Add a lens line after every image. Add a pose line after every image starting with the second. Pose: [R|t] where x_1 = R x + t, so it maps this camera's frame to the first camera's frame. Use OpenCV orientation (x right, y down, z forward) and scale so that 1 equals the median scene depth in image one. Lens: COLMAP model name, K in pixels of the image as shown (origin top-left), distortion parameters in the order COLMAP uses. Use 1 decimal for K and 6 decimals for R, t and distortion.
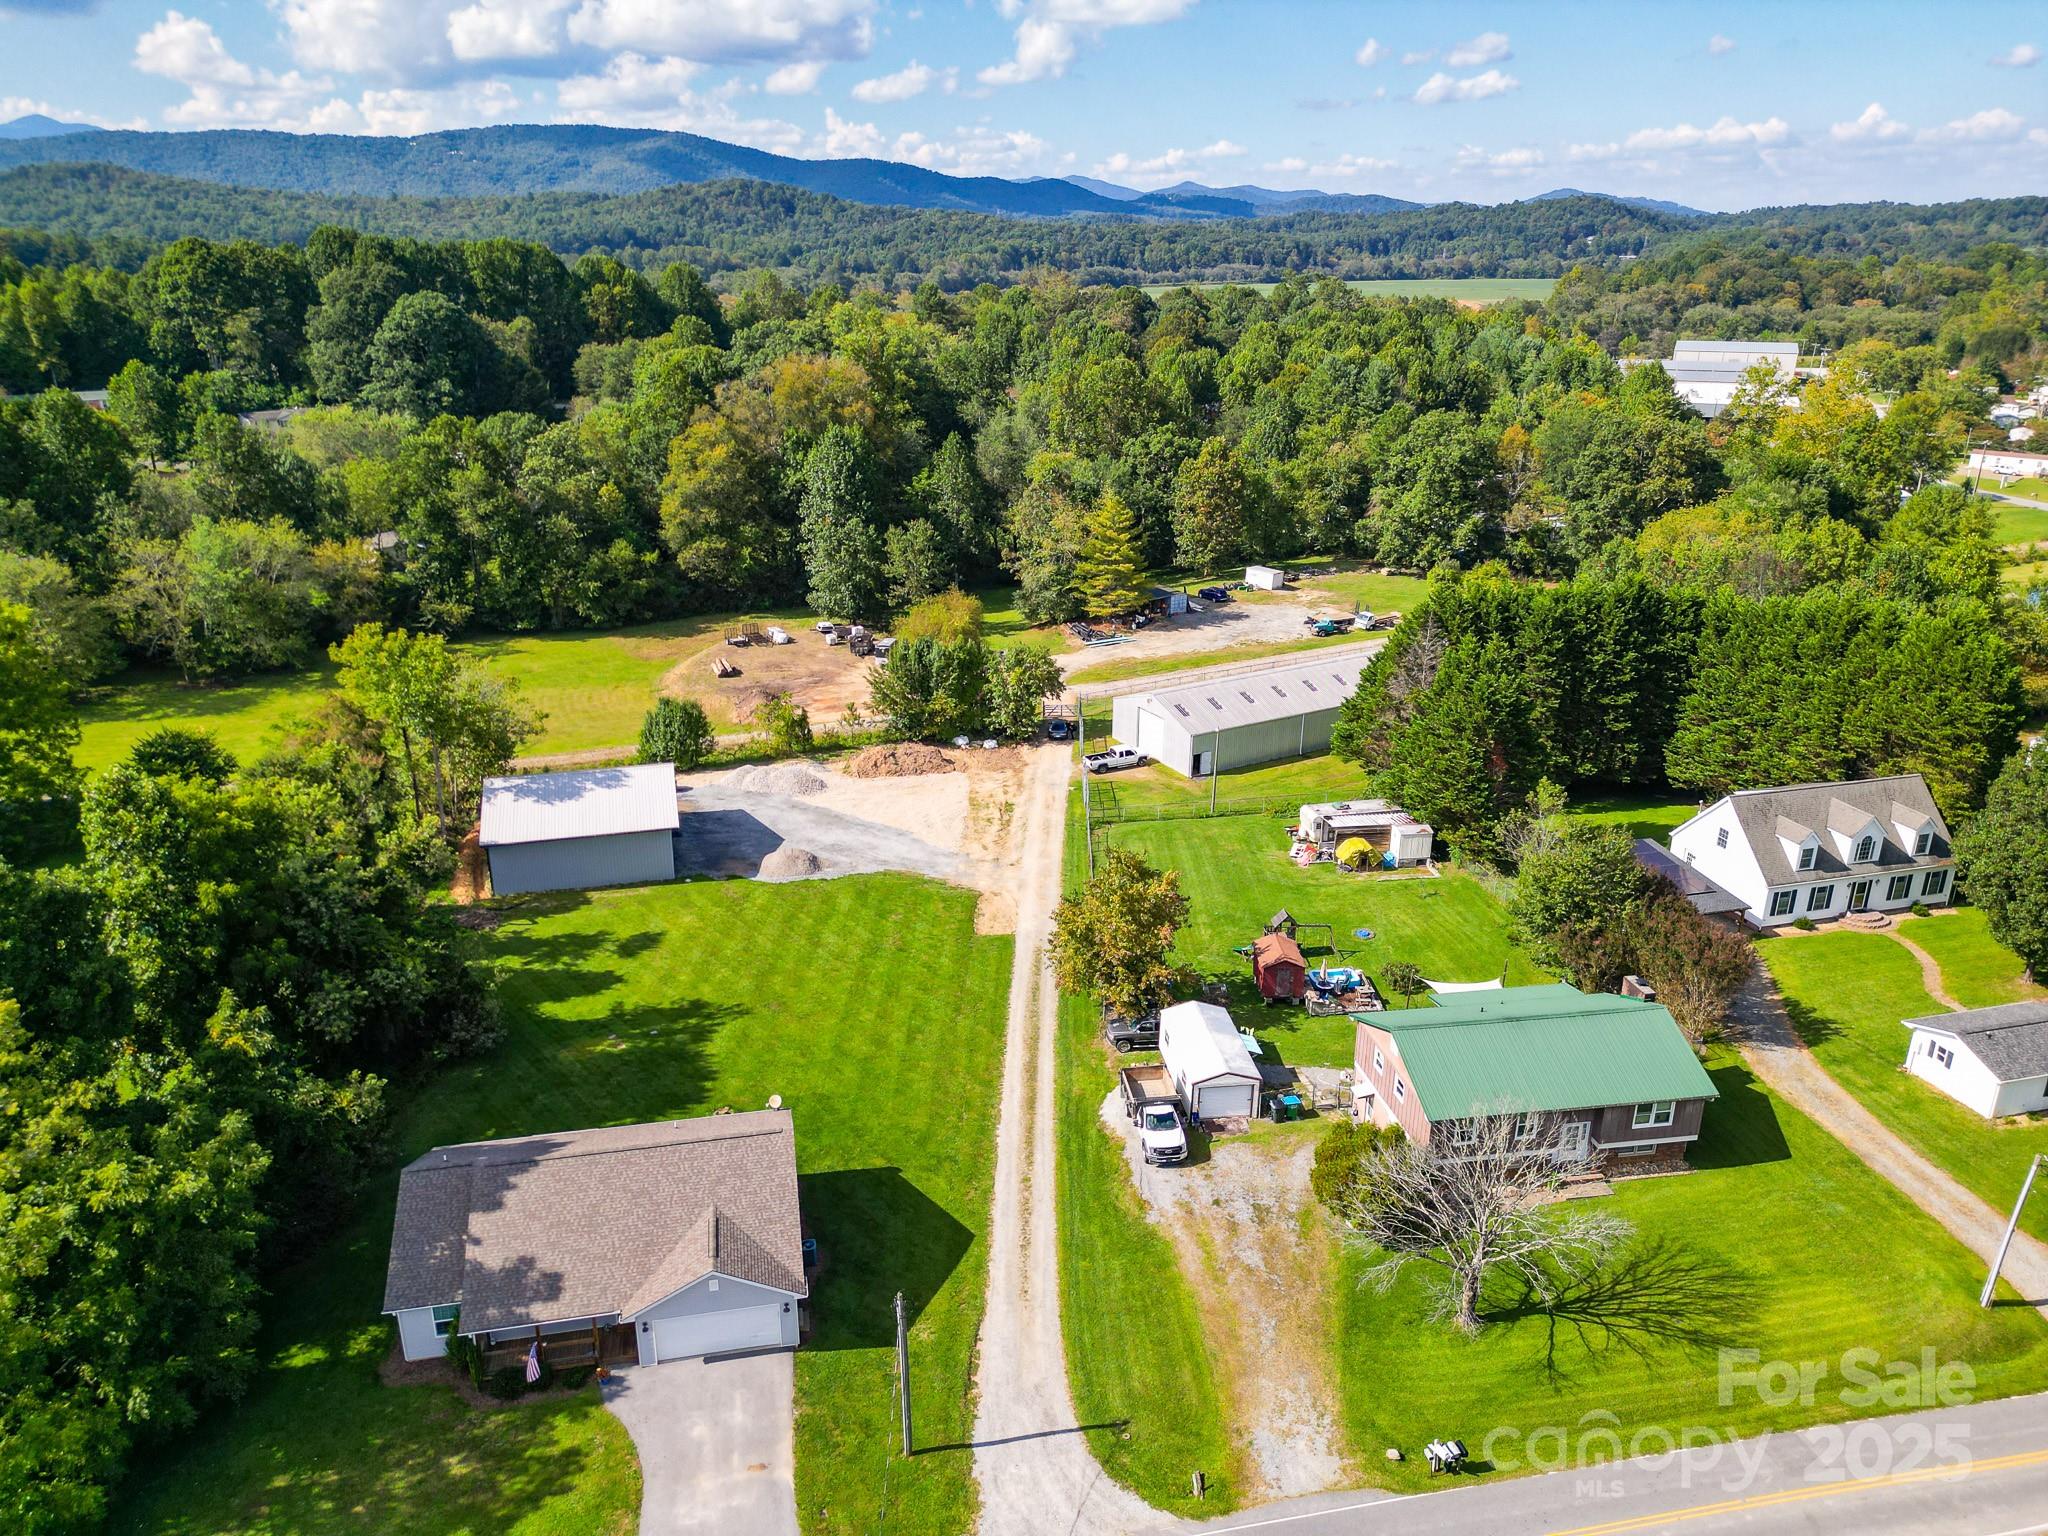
lens RADIAL K [[1445.3, 0, 1024.0], [0, 1445.3, 768.0], [0, 0, 1]] dist [0.061364, -0.060659]
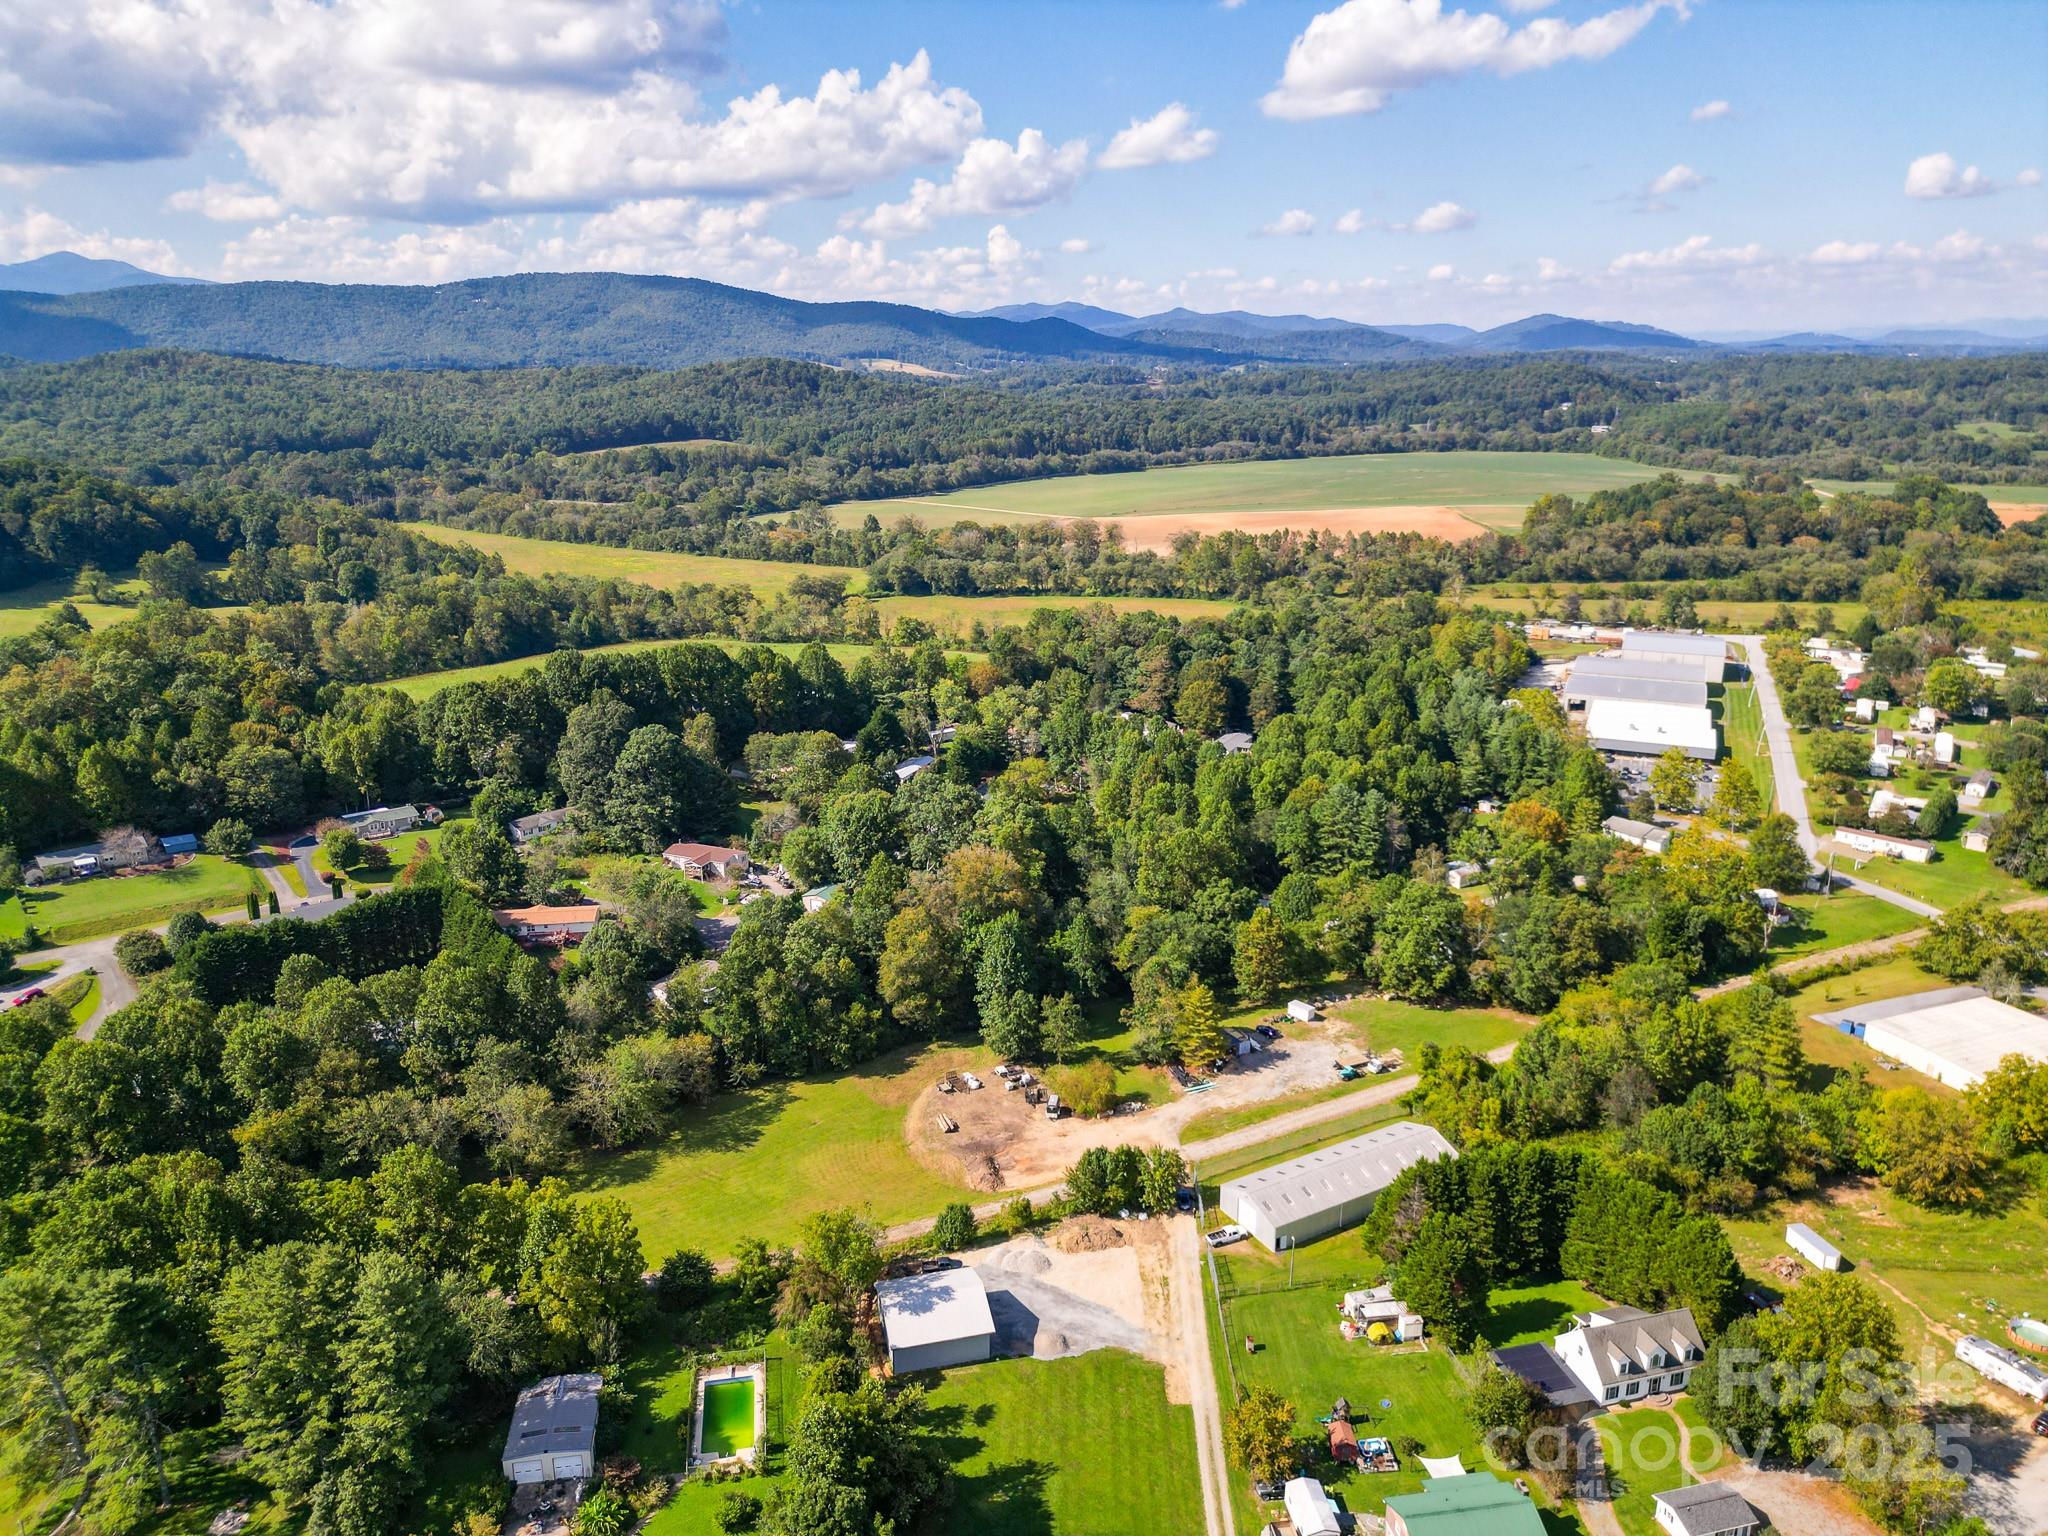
lens RADIAL K [[1412.9, 0, 1029.0], [0, 1412.9, 761.4], [0, 0, 1]] dist [0.069064, -0.087346]
pose [[0.999953, -0.009218, -0.003096, -0.099550], [0.008871, 0.995178, -0.097679, -0.258583], [0.003982, 0.097647, 0.995213, -0.428236]]
